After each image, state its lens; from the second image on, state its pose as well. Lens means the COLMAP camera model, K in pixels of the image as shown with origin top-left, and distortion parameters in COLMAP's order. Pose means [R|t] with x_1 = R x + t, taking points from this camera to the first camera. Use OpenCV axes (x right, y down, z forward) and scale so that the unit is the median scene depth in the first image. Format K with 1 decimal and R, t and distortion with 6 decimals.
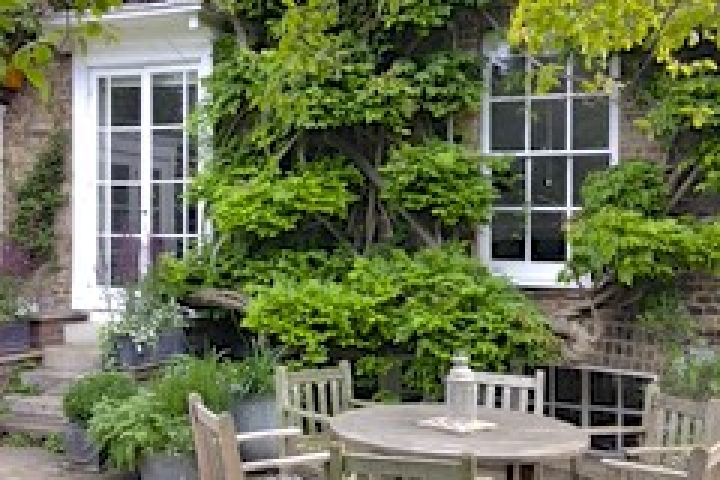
lens RADIAL K [[872.2, 0, 359.4], [0, 872.2, 263.7], [0, 0, 1]] dist [0.160710, -0.030057]
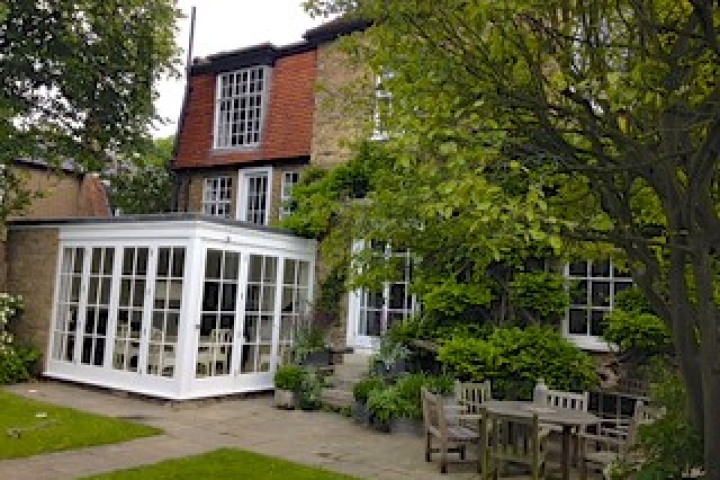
lens RADIAL K [[686.3, 0, 377.7], [0, 686.3, 256.9], [0, 0, 1]] dist [0.228971, -0.001105]
pose [[0.983233, 0.028812, -0.180061, 0.012895], [-0.043862, 0.995816, -0.080171, -0.029641], [0.176997, 0.086725, 0.980383, -0.577171]]
